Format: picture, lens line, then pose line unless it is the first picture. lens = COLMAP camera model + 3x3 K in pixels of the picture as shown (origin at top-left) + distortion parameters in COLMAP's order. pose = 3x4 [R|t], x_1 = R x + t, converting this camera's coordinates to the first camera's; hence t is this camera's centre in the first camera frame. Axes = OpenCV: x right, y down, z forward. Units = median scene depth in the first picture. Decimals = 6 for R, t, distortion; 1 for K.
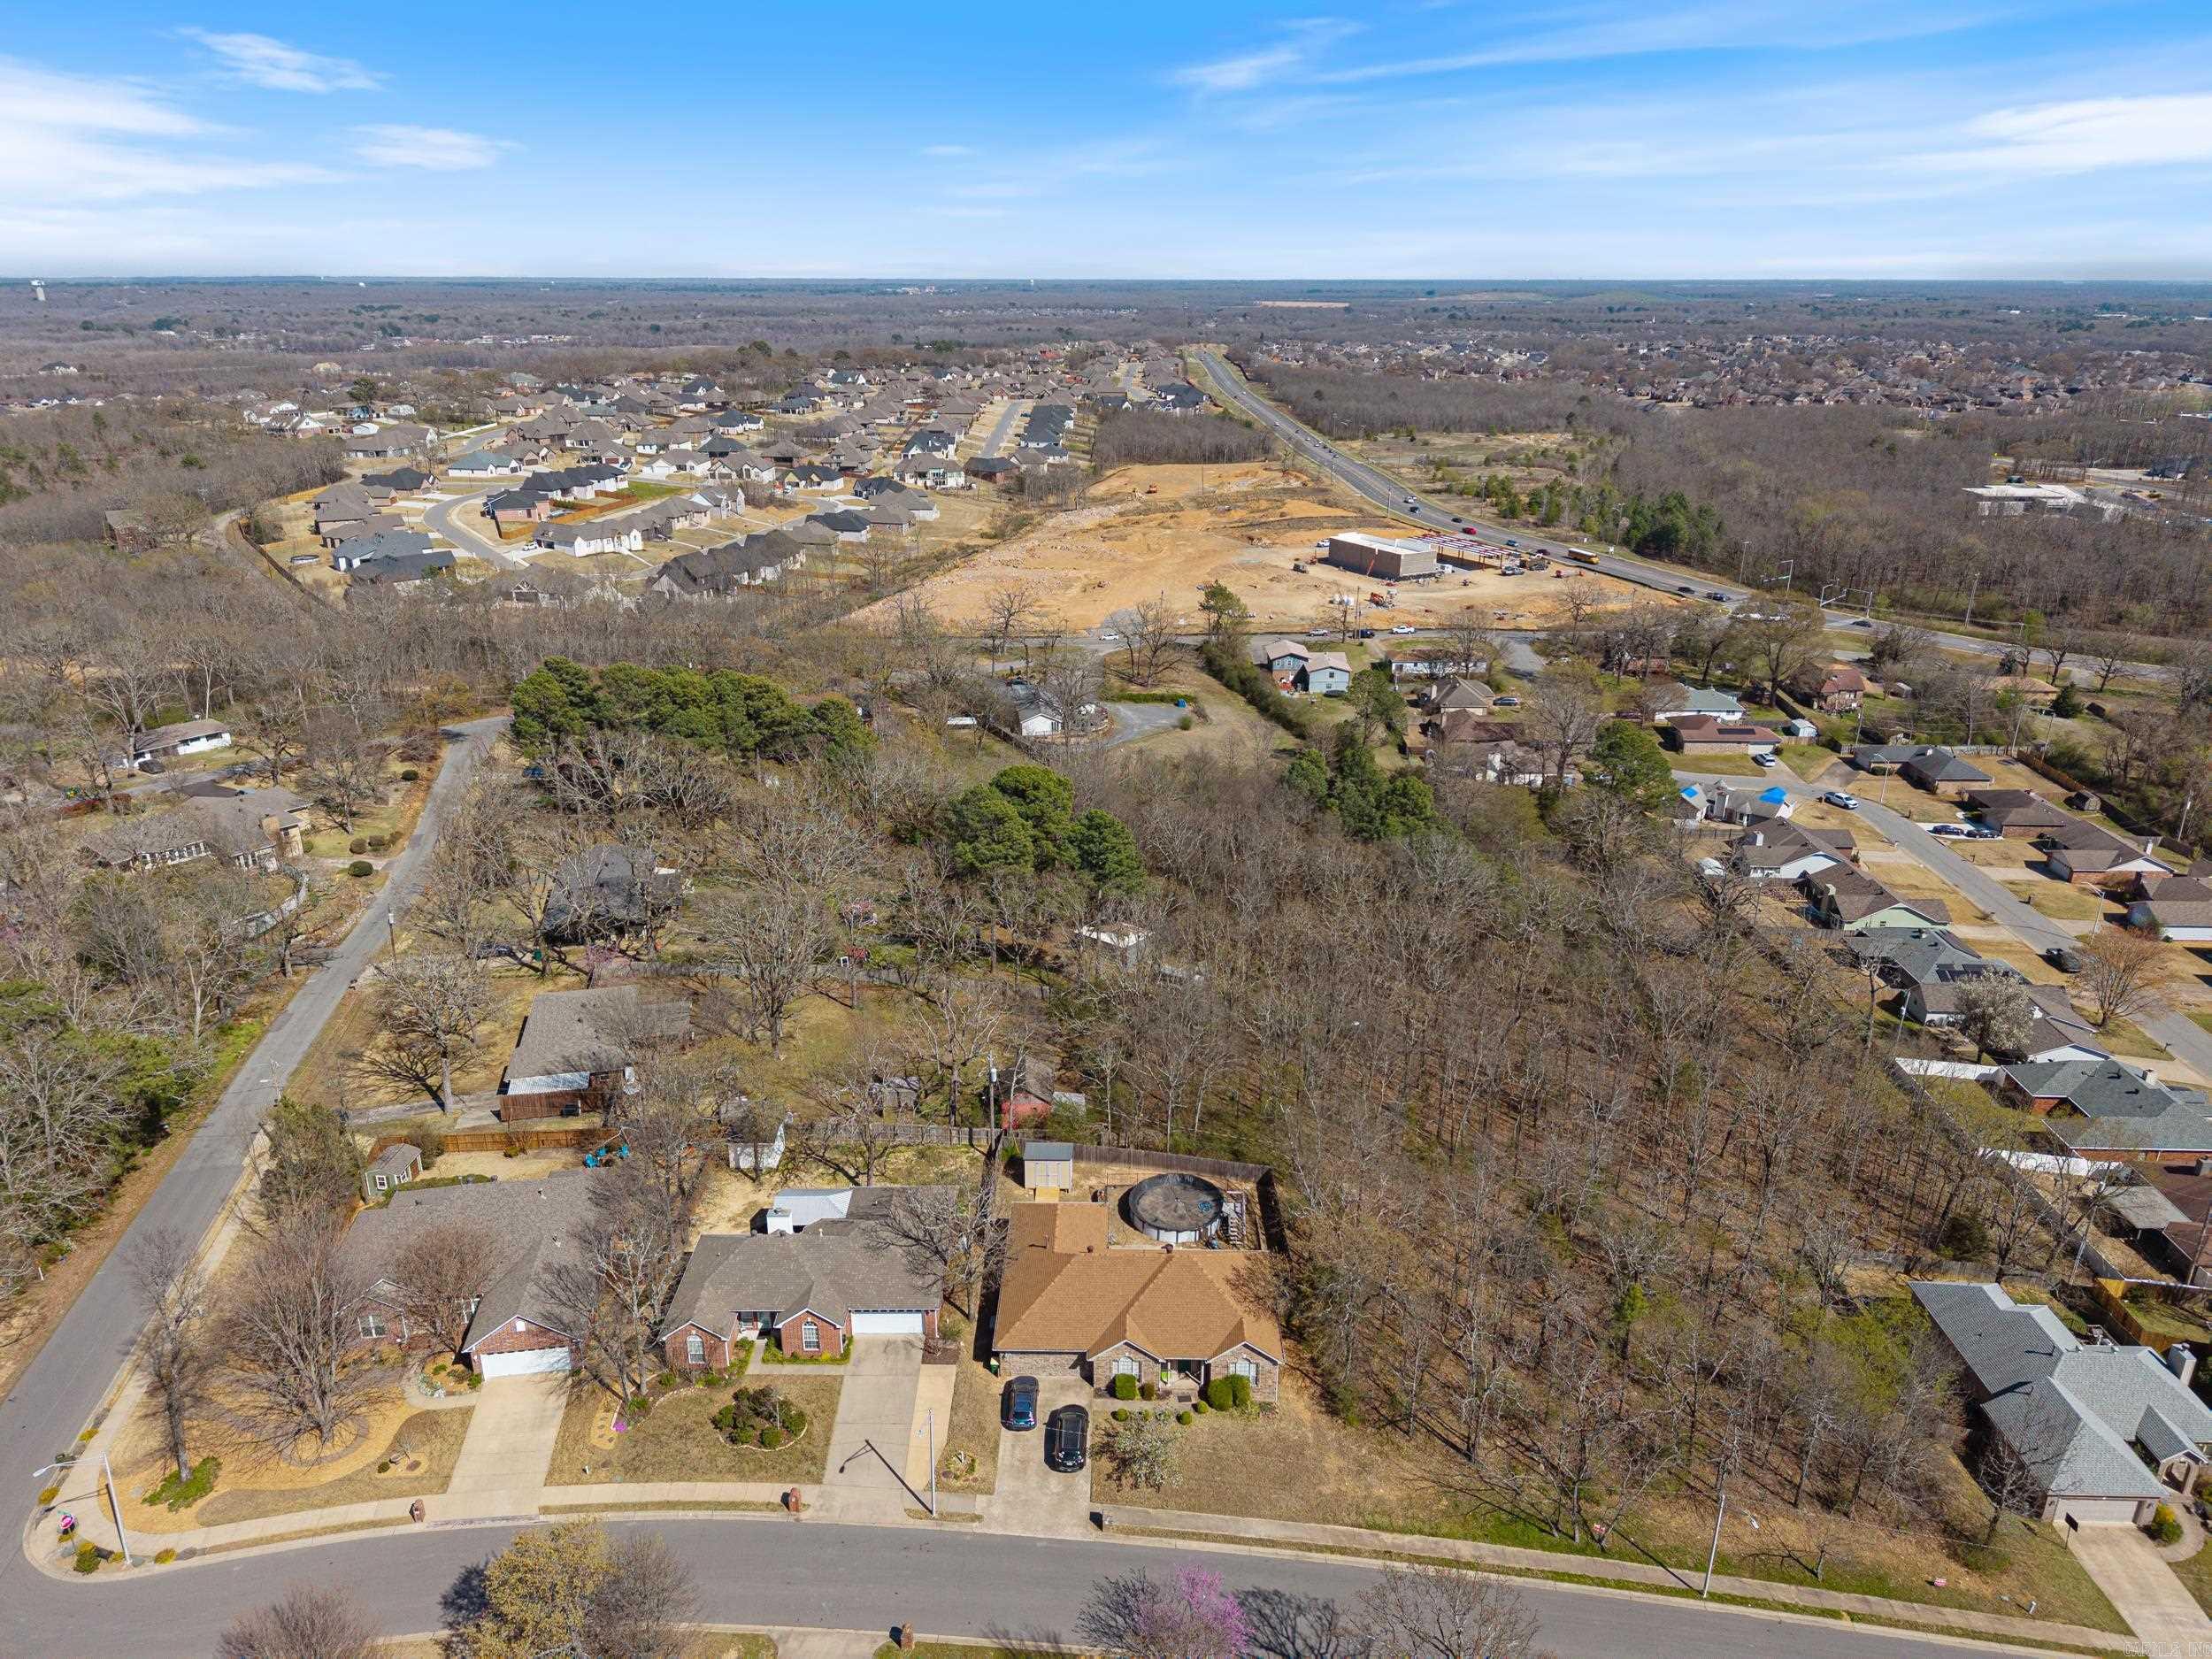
lens RADIAL K [[1466.0, 0, 1100.1], [0, 1466.0, 846.4], [0, 0, 1]] dist [0.022581, -0.024091]
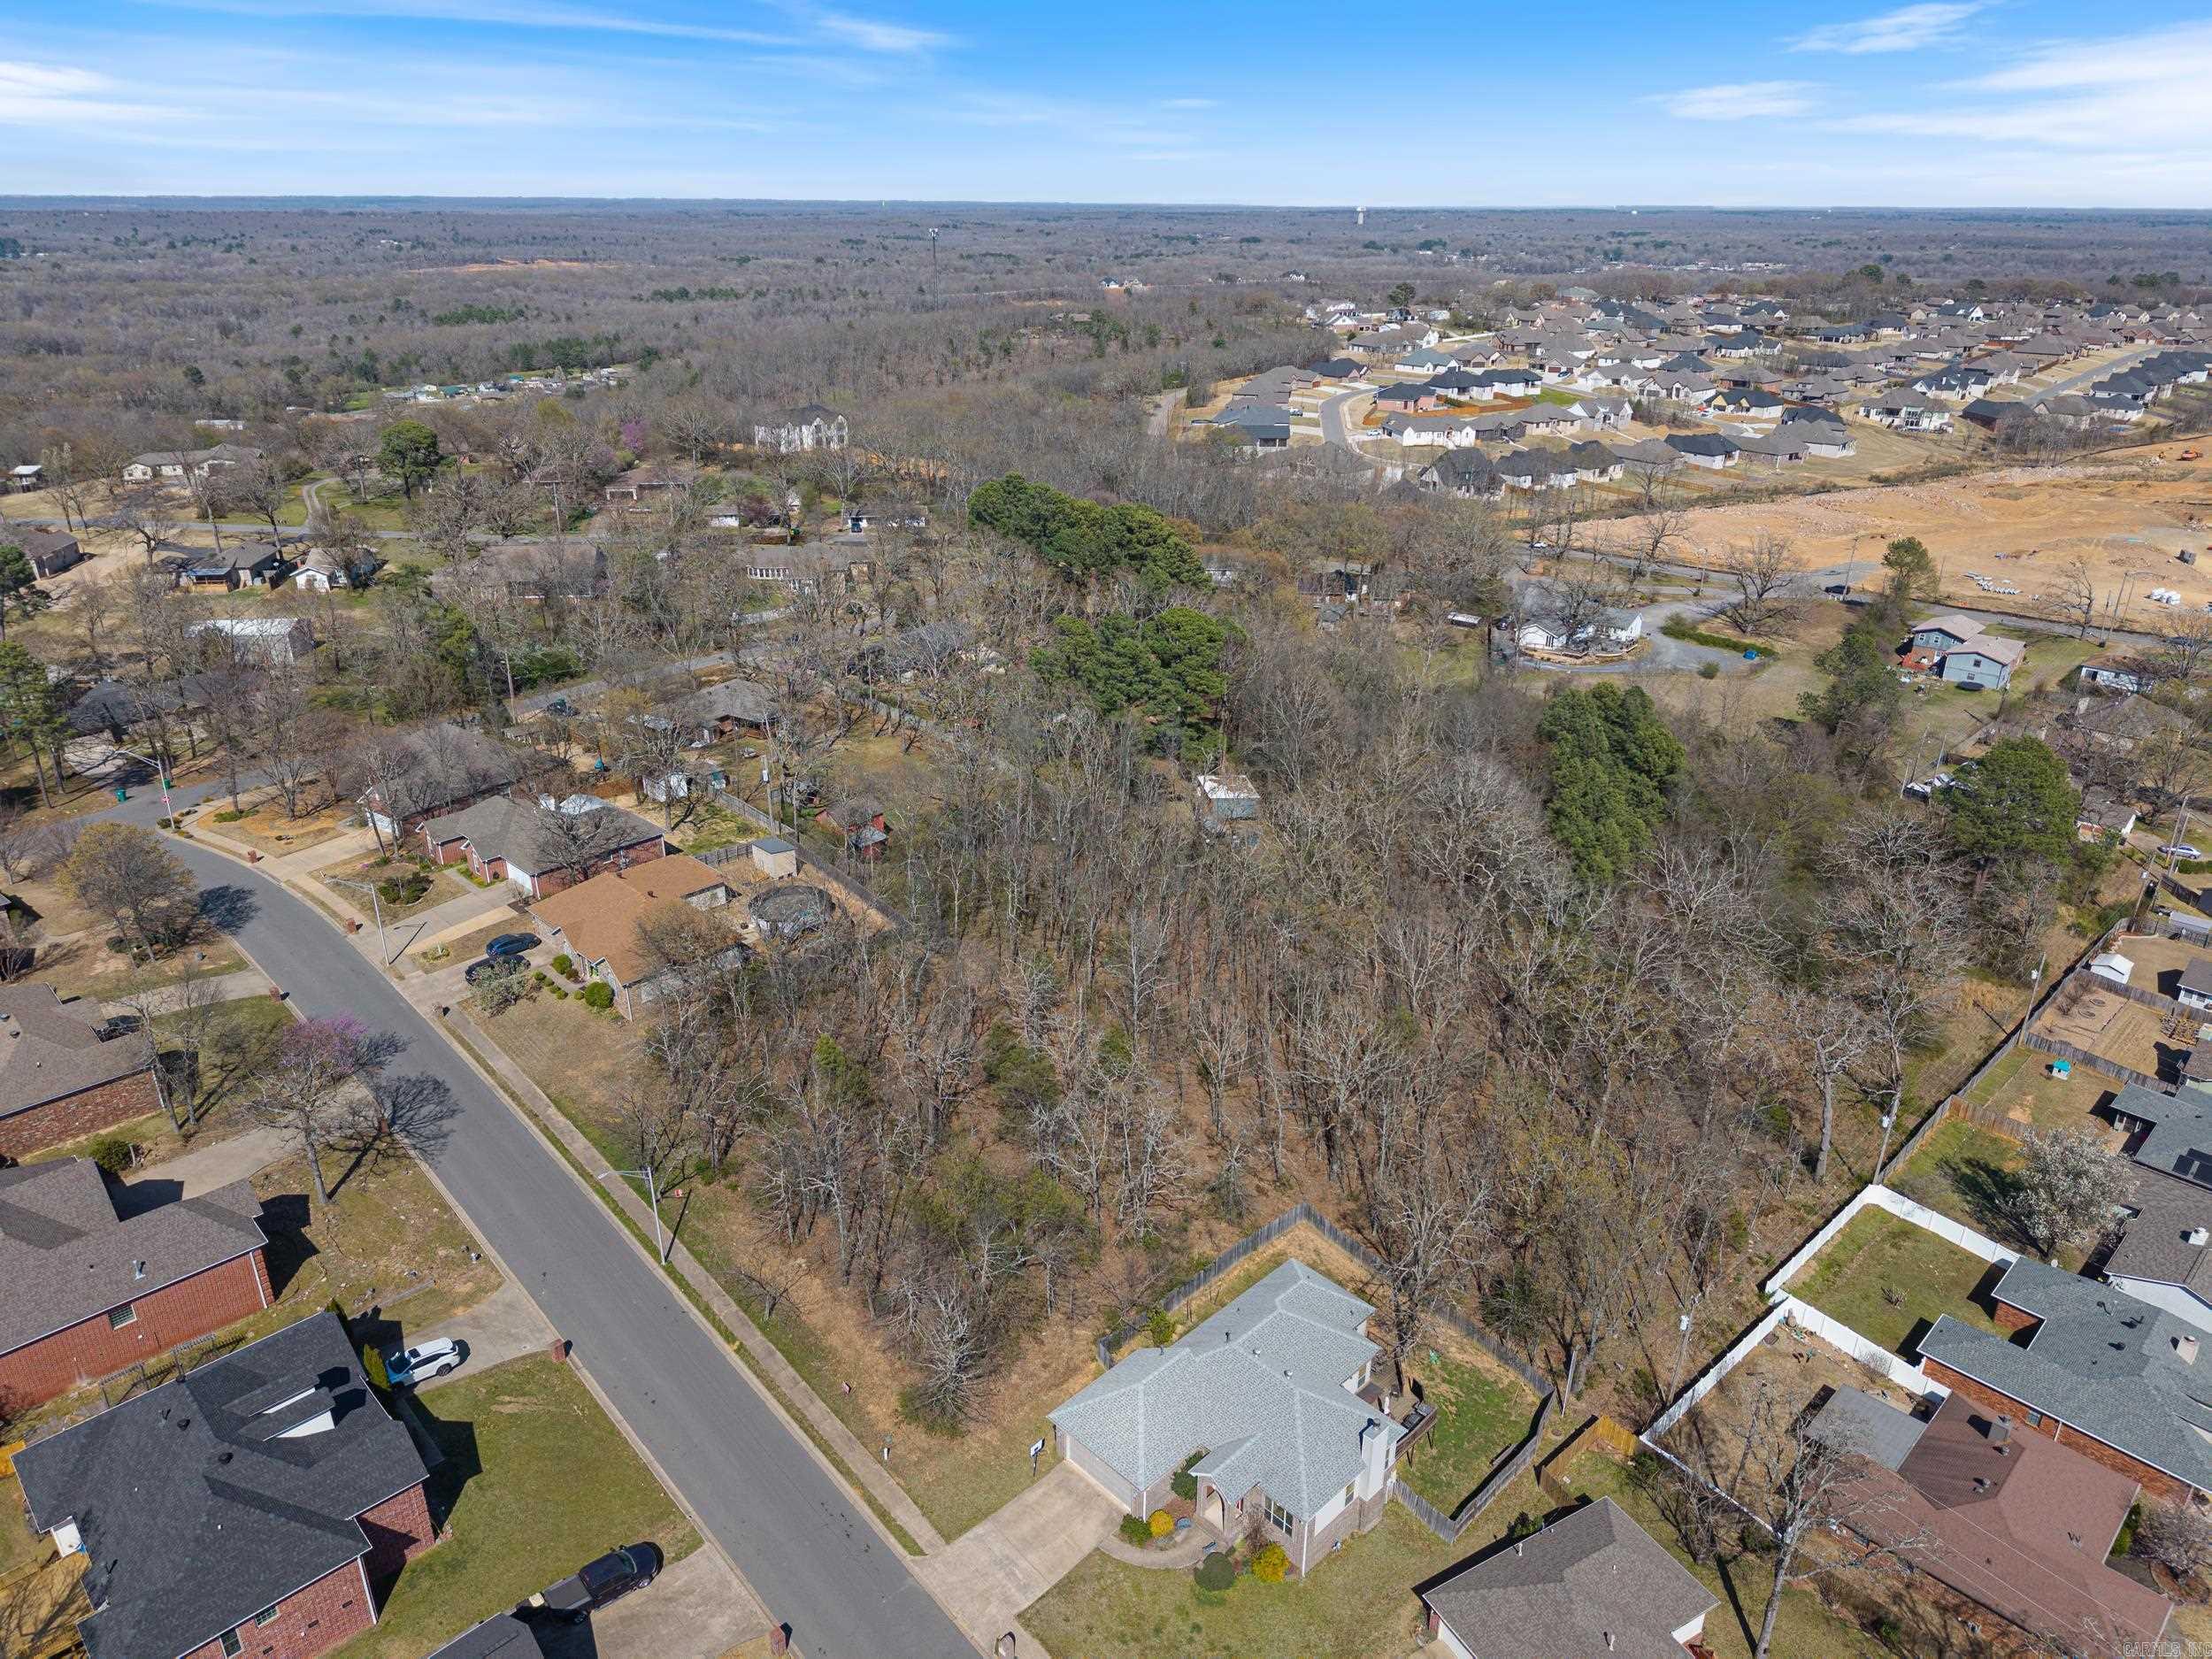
lens RADIAL K [[1466.0, 0, 1105.4], [0, 1466.0, 869.0], [0, 0, 1]] dist [0.022581, -0.024091]
pose [[0.715327, 0.288998, -0.636229, 0.845409], [-0.255009, 0.955642, 0.147375, -0.019596], [0.650598, 0.056822, 0.757294, 0.234088]]
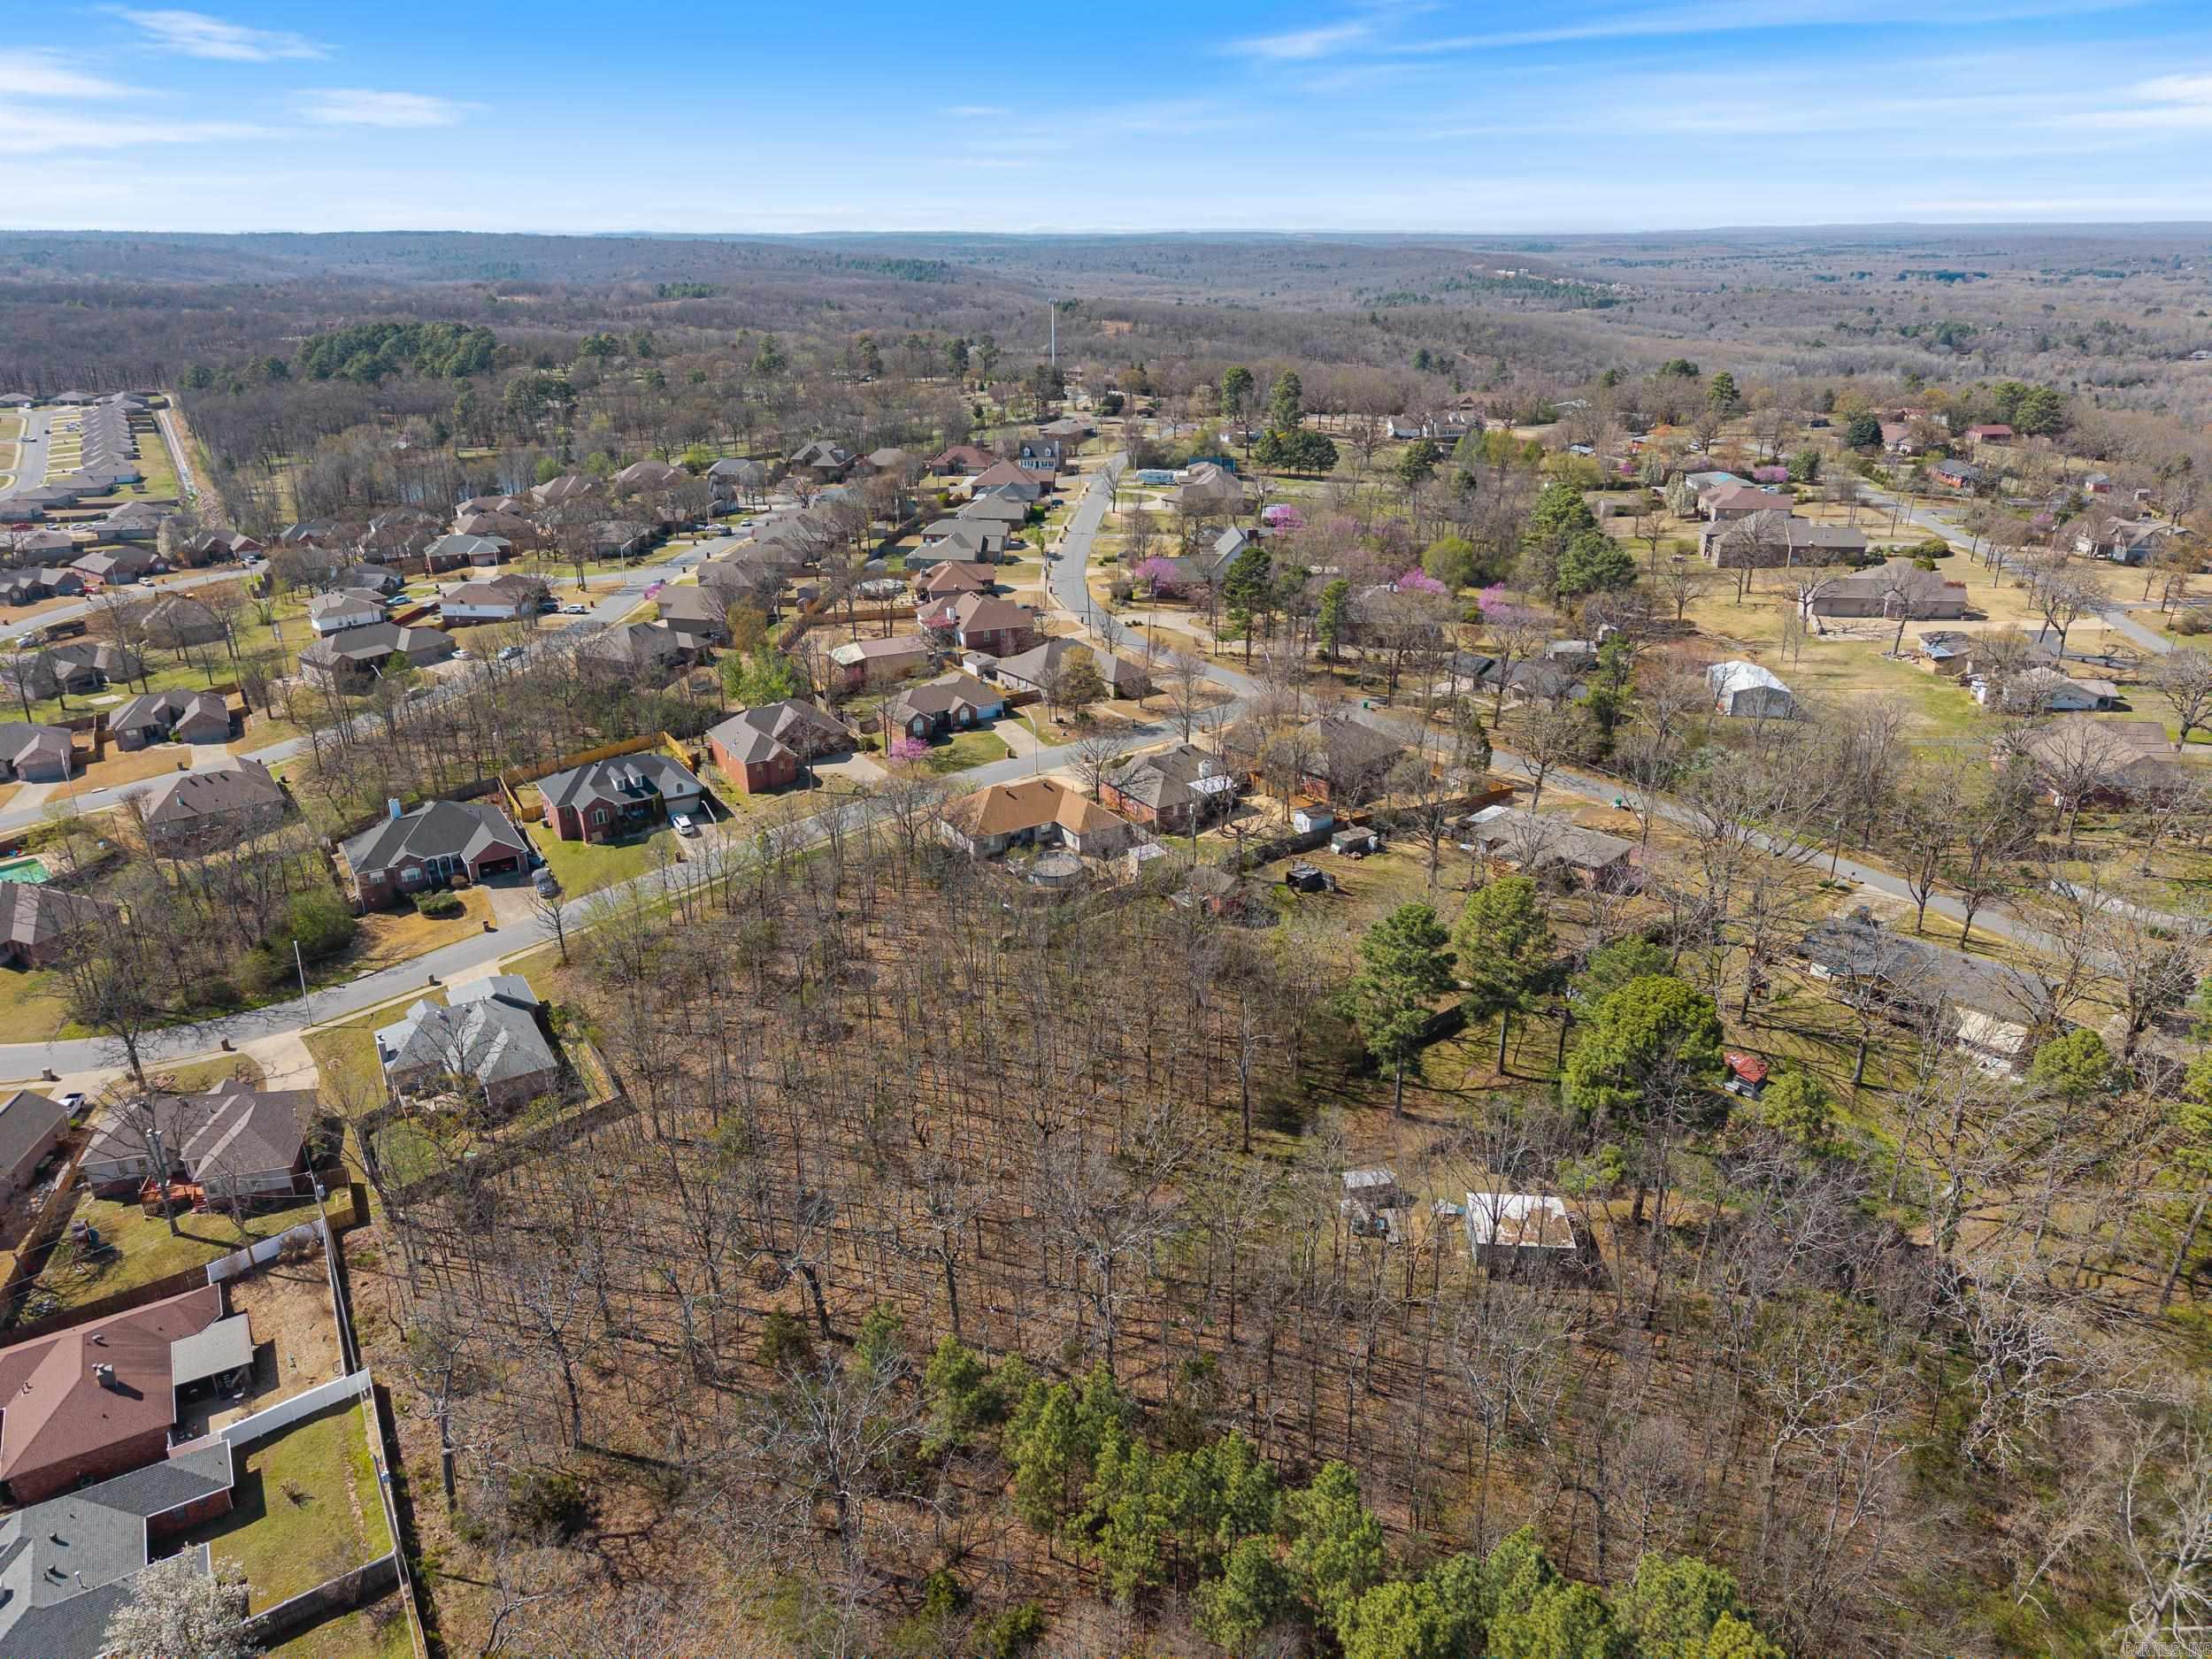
lens RADIAL K [[1466.0, 0, 1110.8], [0, 1466.0, 825.2], [0, 0, 1]] dist [0.022581, -0.024091]
pose [[-0.833574, 0.205362, -0.512817, 0.670850], [-0.202394, 0.750239, 0.629427, -0.658611], [0.513996, 0.628464, -0.583816, 1.642840]]
